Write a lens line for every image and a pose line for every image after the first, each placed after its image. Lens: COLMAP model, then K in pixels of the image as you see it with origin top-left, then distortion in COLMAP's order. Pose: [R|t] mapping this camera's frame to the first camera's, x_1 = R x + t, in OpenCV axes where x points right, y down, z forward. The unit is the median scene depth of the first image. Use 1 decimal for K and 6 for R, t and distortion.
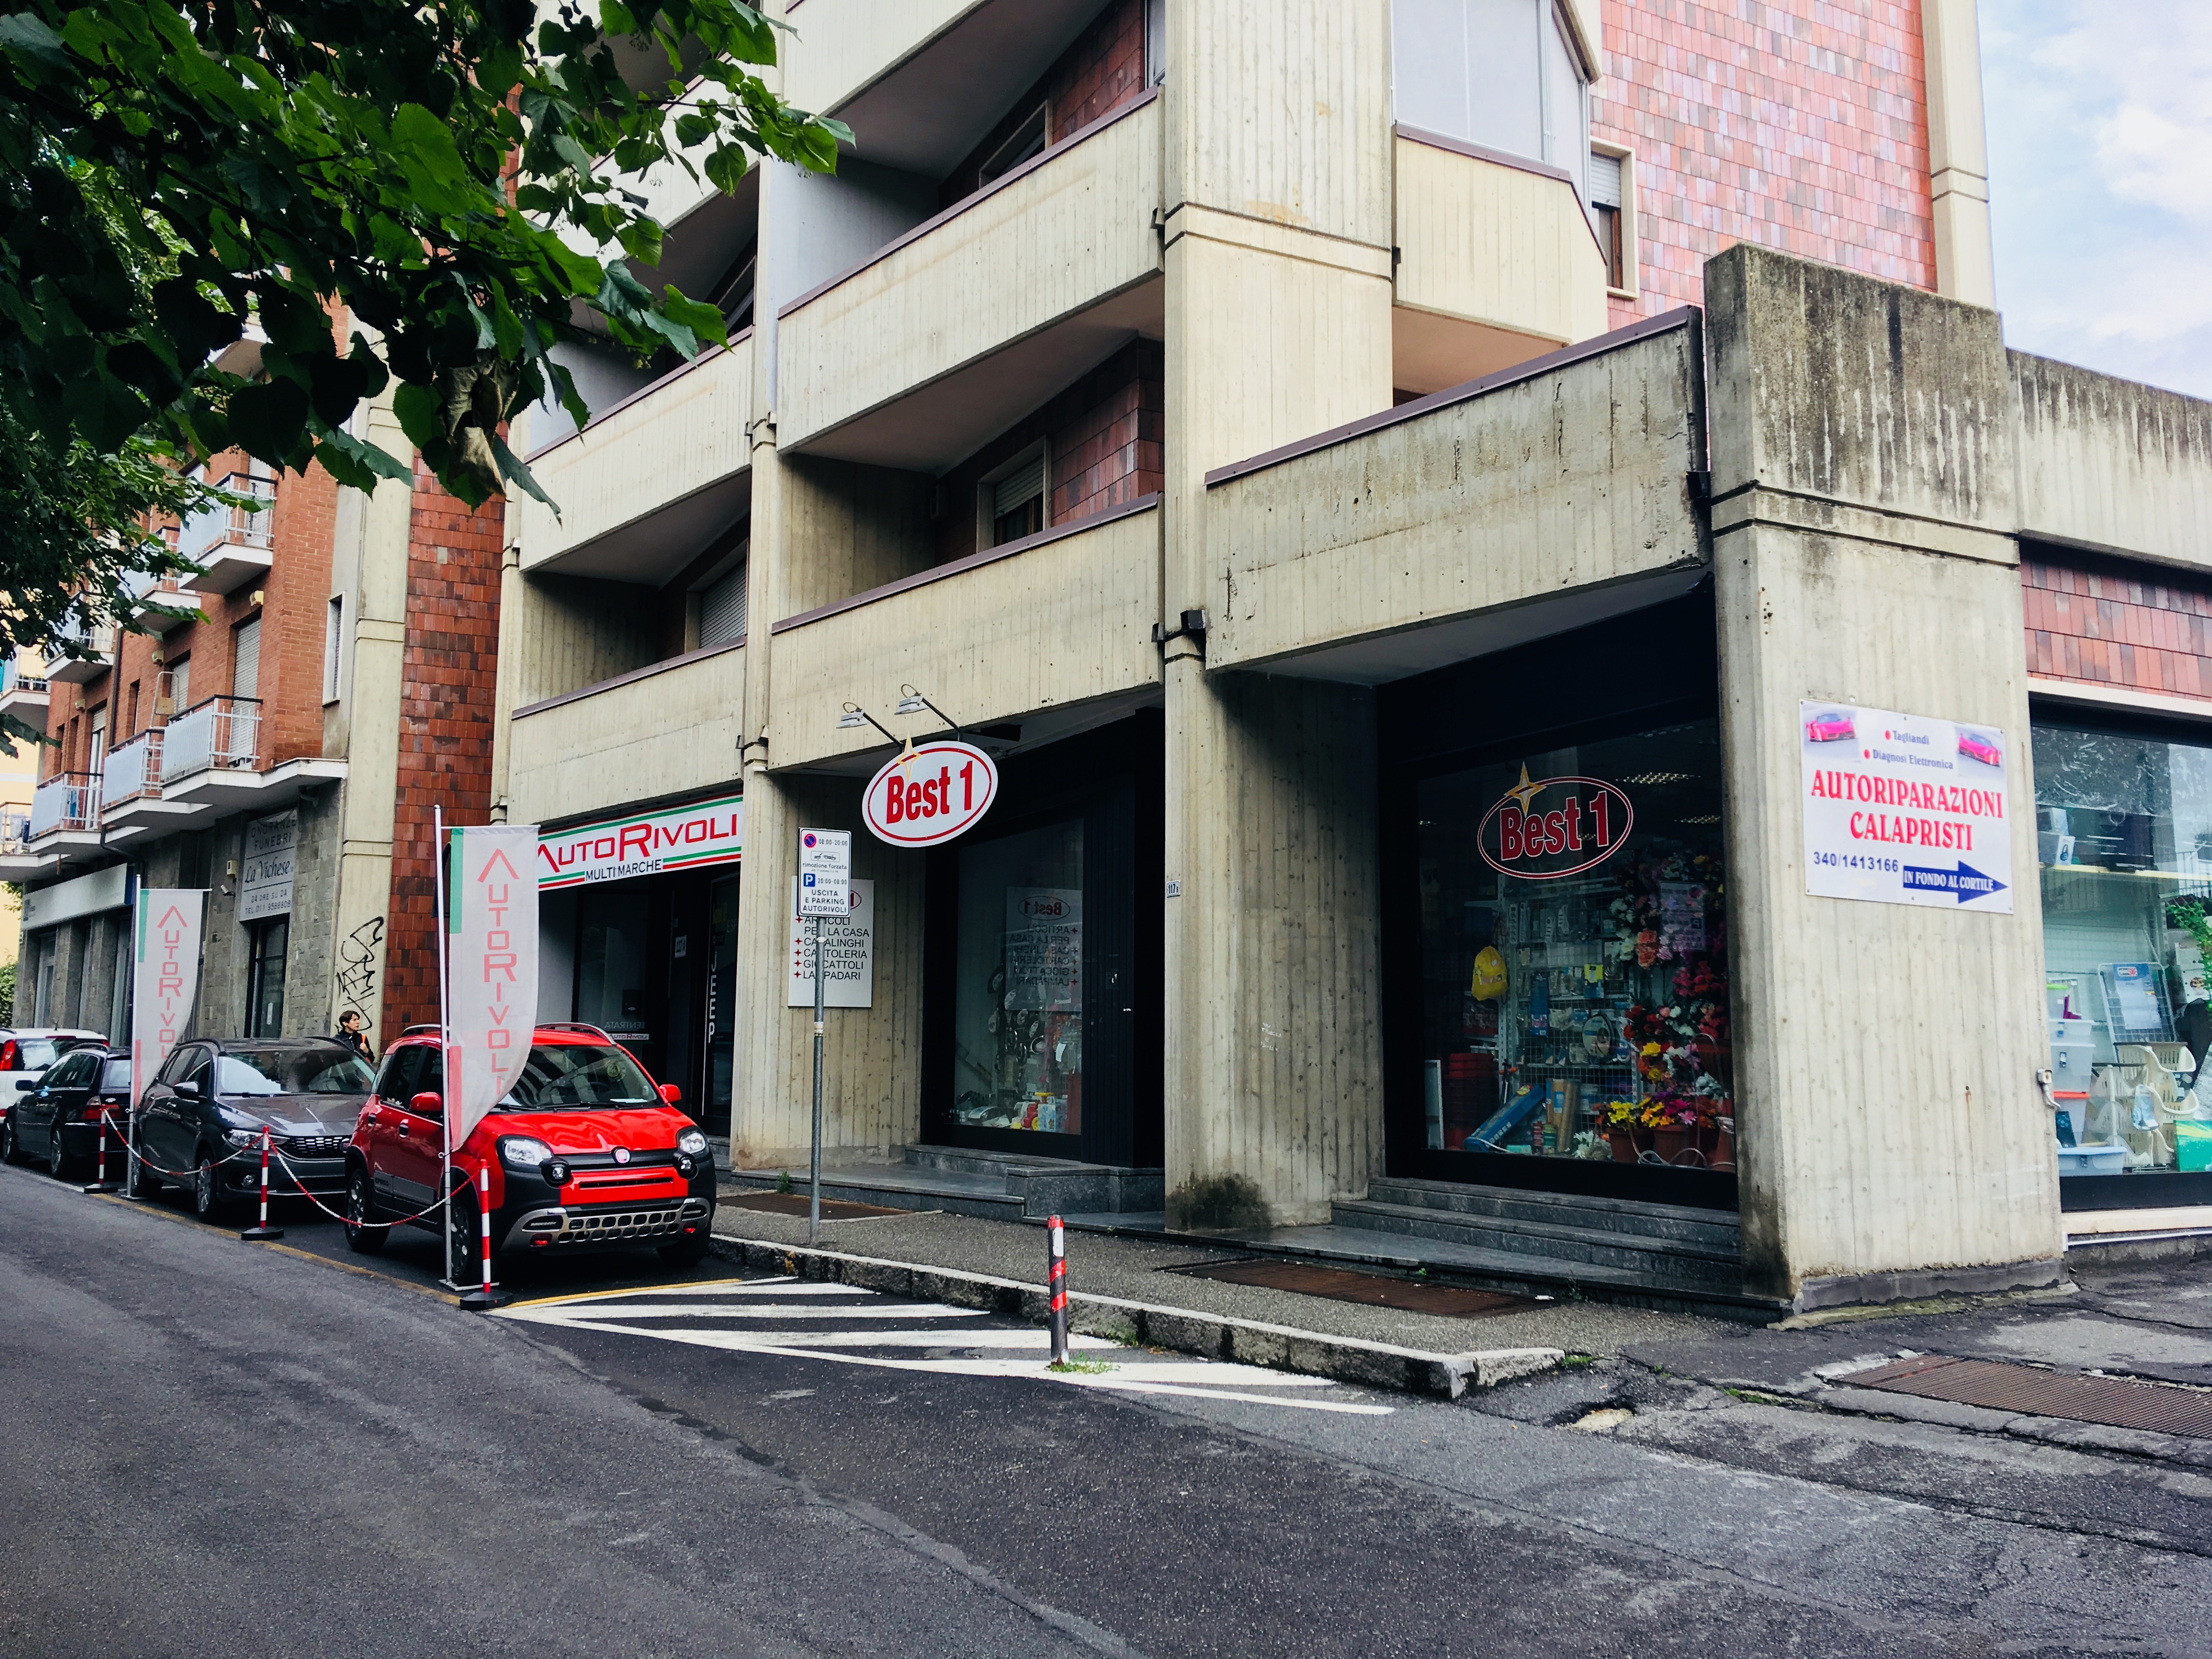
lens RADIAL K [[1849.3, 0, 1111.9], [0, 1849.3, 794.7], [0, 0, 1]] dist [0.120846, -0.177528]
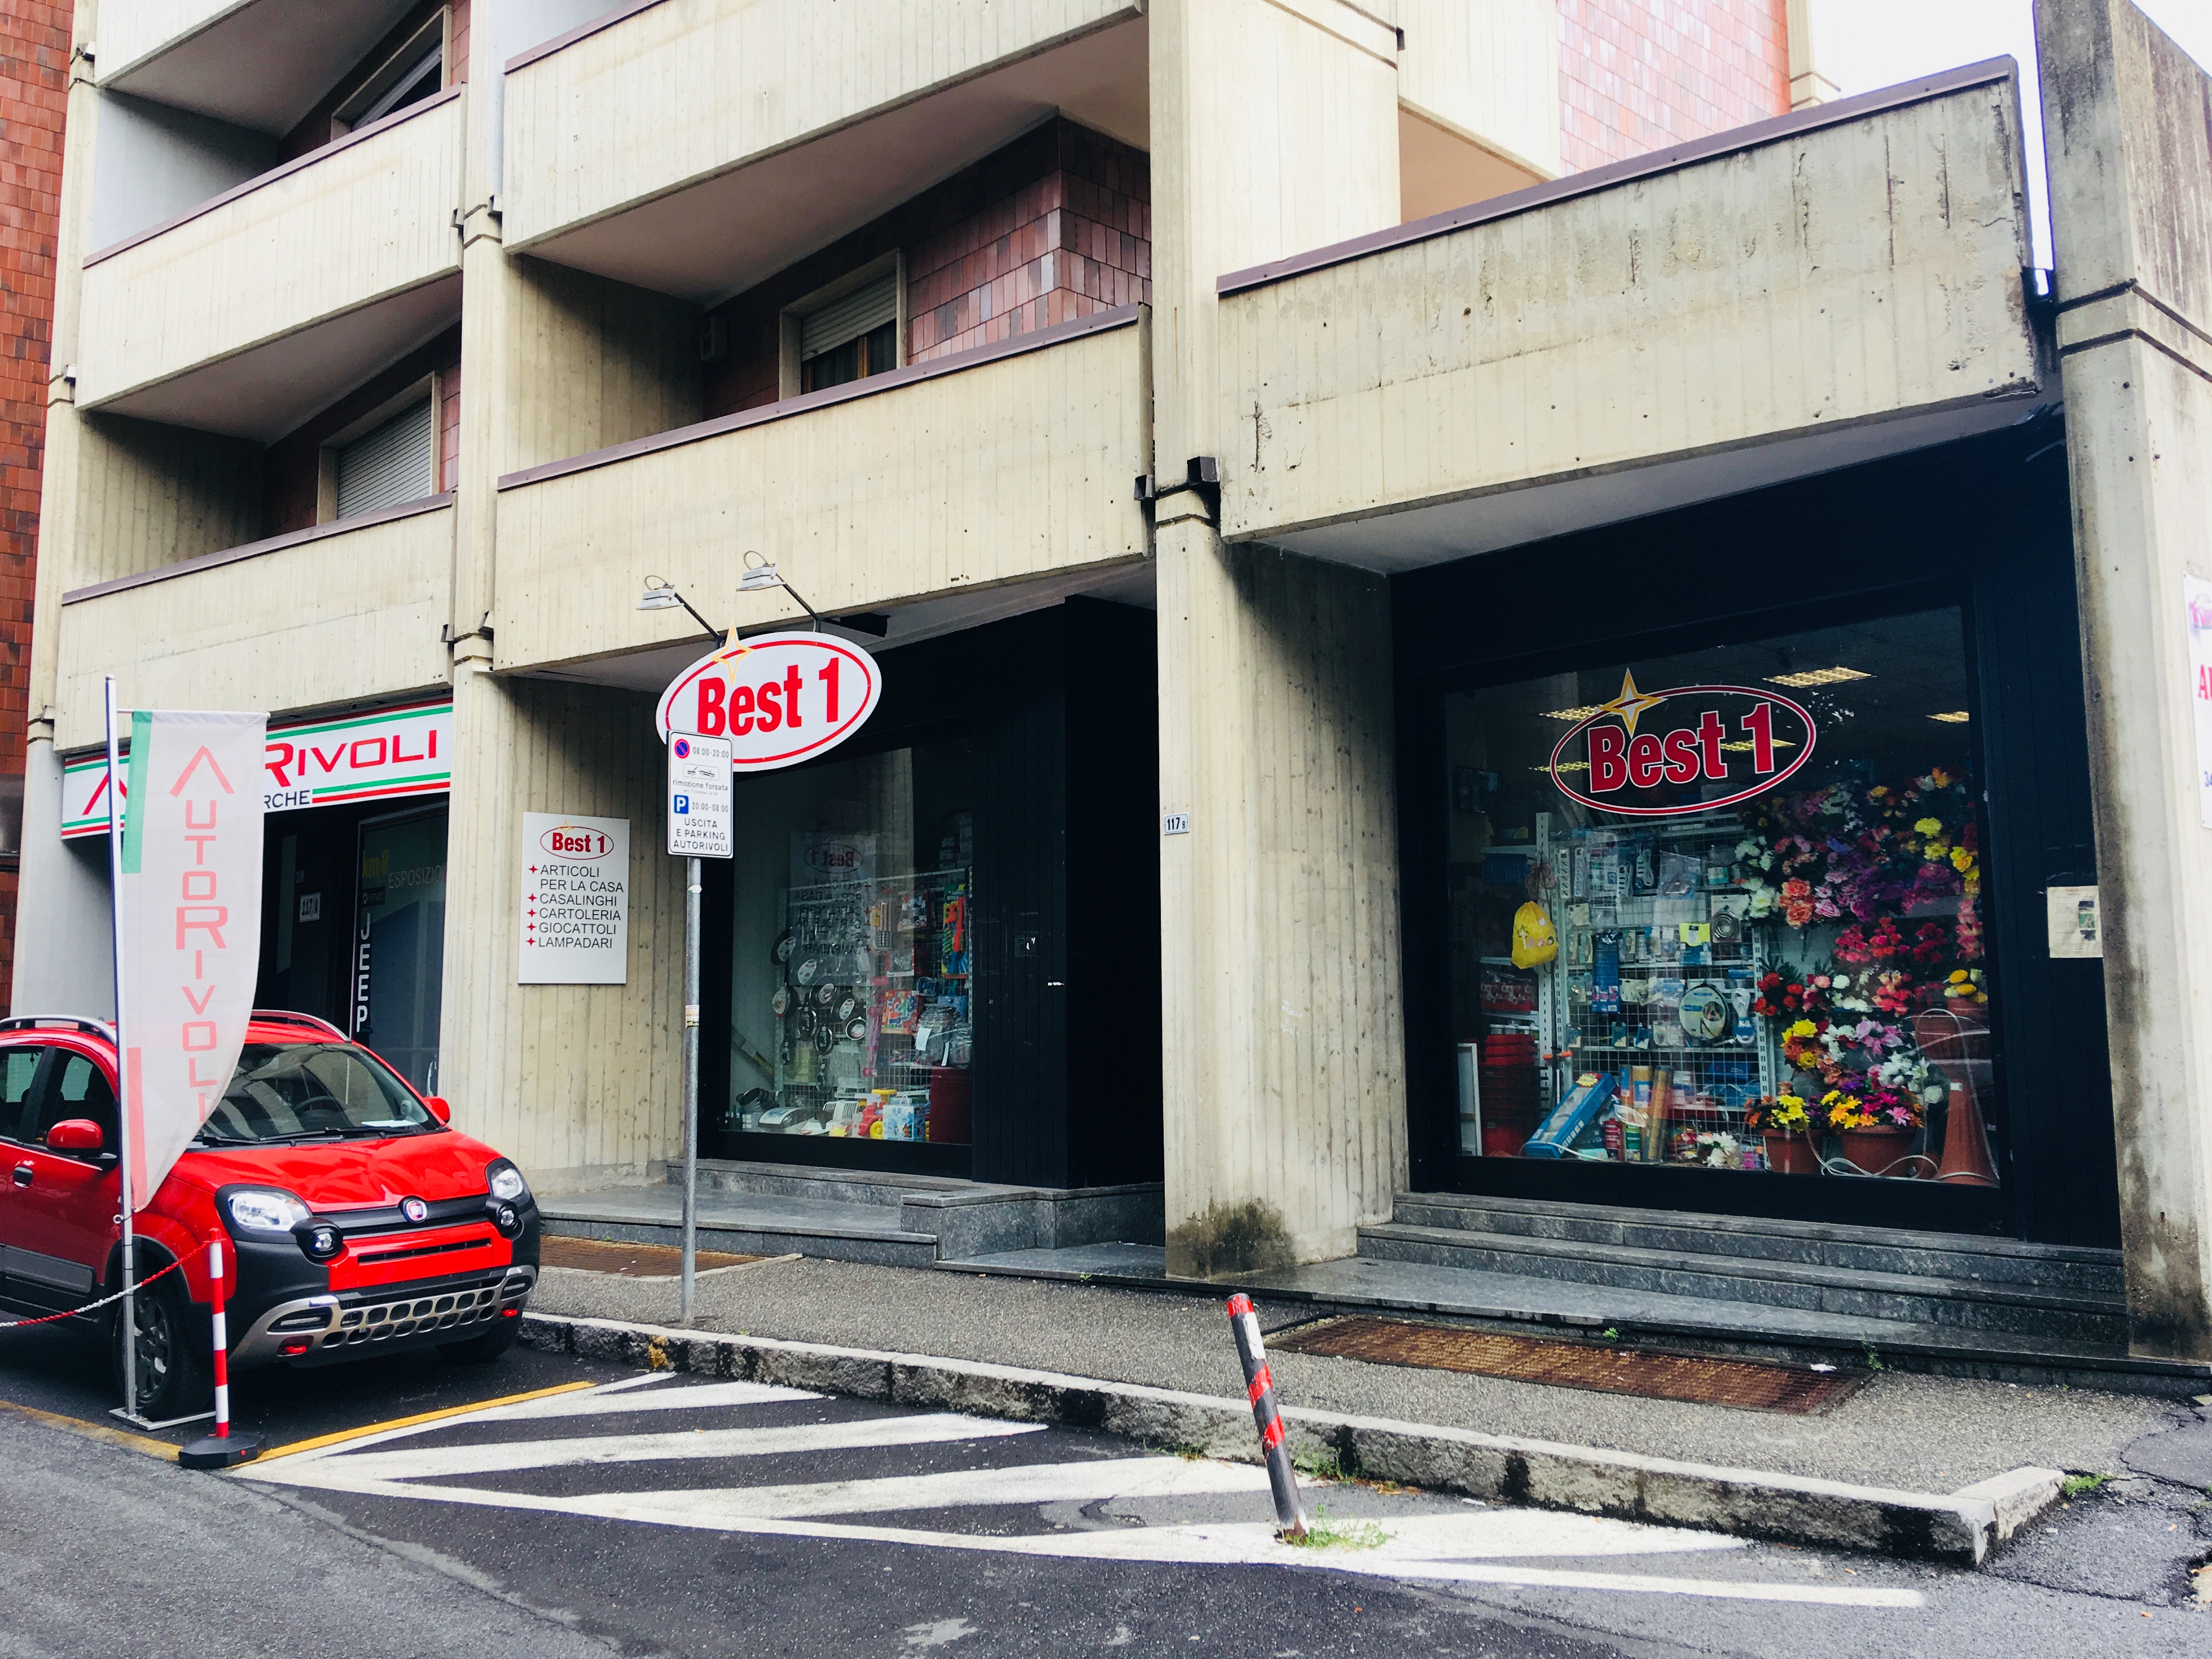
lens RADIAL K [[1837.3, 0, 1104.5], [0, 1837.3, 798.0], [0, 0, 1]] dist [0.141173, -0.216003]
pose [[0.966449, 0.017461, 0.256263, -0.186713], [-0.021870, 0.999658, 0.014366, 0.029806], [-0.255924, -0.019488, 0.966500, 0.278924]]
